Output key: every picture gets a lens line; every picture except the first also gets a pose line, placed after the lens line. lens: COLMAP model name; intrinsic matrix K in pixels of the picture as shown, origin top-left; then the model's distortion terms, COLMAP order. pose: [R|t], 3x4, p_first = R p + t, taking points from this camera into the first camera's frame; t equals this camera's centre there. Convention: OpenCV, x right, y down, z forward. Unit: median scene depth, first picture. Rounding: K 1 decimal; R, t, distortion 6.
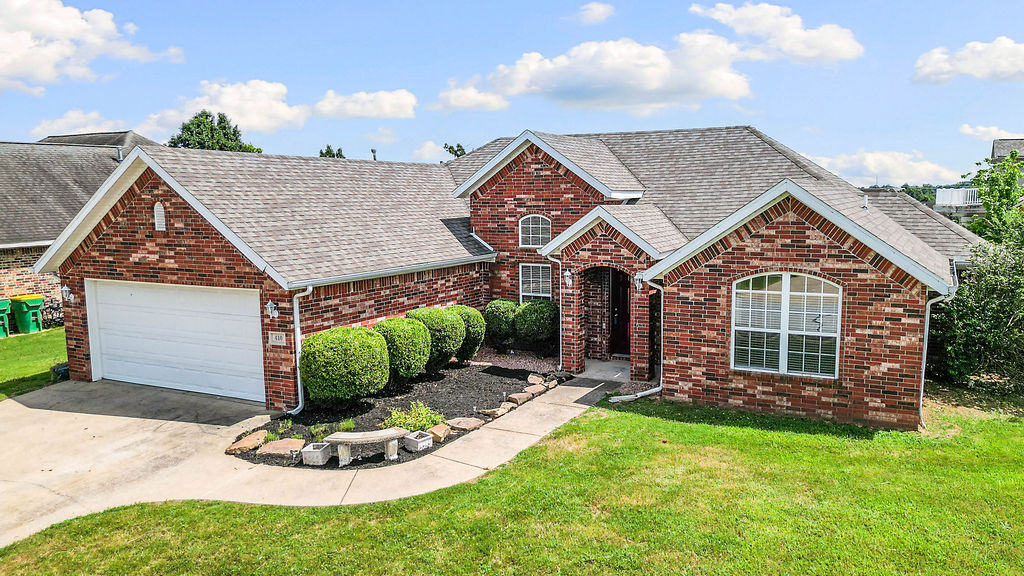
lens RADIAL K [[777.5, 0, 548.9], [0, 777.5, 292.5], [0, 0, 1]] dist [0.077037, -0.098811]
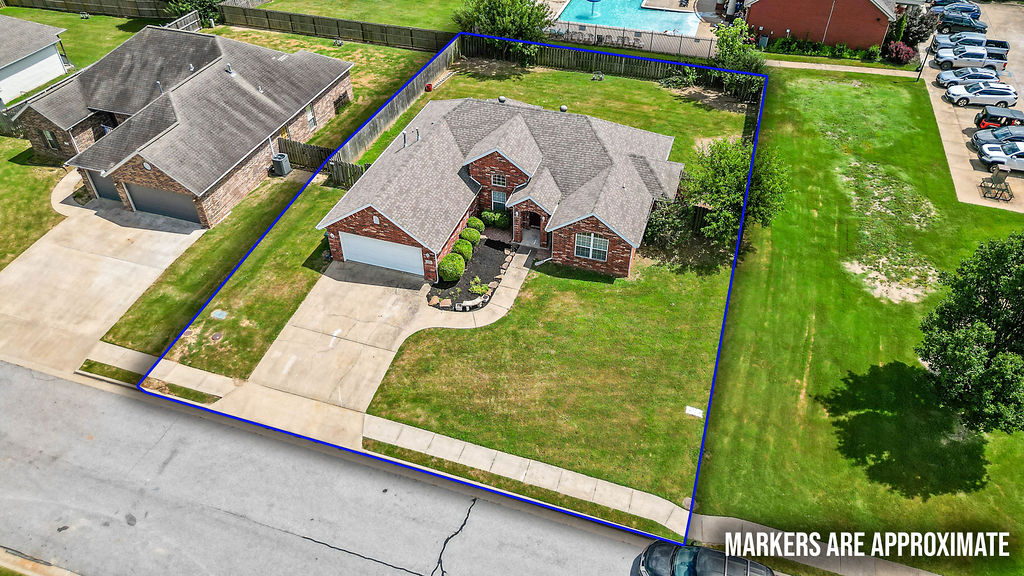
lens RADIAL K [[721.4, 0, 509.6], [0, 721.4, 284.1], [0, 0, 1]] dist [0.071867, -0.072230]
pose [[0.989513, -0.090653, 0.112451, -0.363314], [0.014180, 0.835731, 0.548956, -1.421509], [-0.143743, -0.541605, 0.828252, -1.431255]]
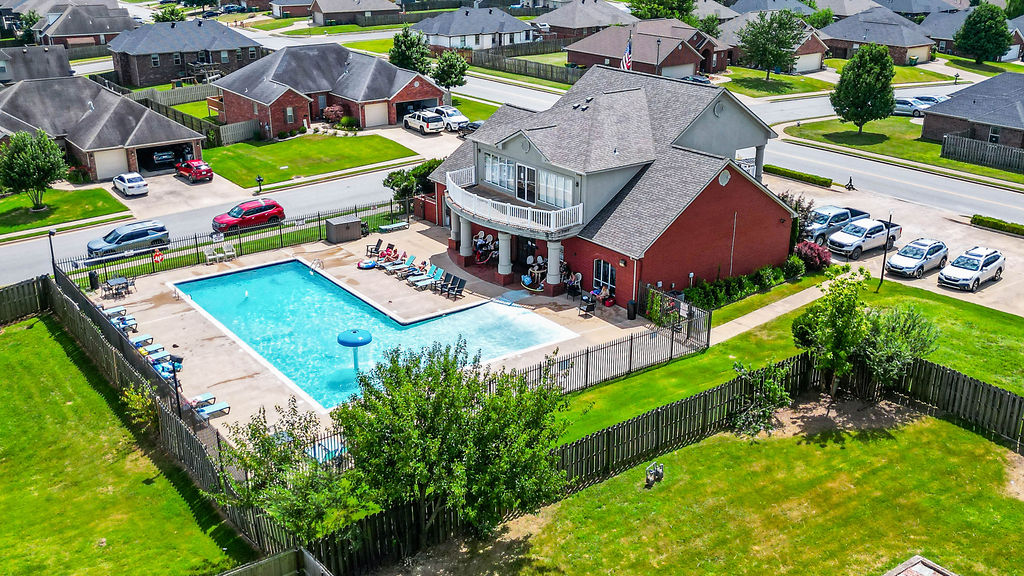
lens RADIAL K [[1001.4, 0, 501.9], [0, 1001.4, 288.0], [0, 0, 1]] dist [0.120715, -0.268272]
pose [[0.461041, -0.307207, 0.832505, -1.424227], [0.104552, 0.950433, 0.292824, -1.312070], [-0.881198, -0.047964, 0.470307, 1.951631]]
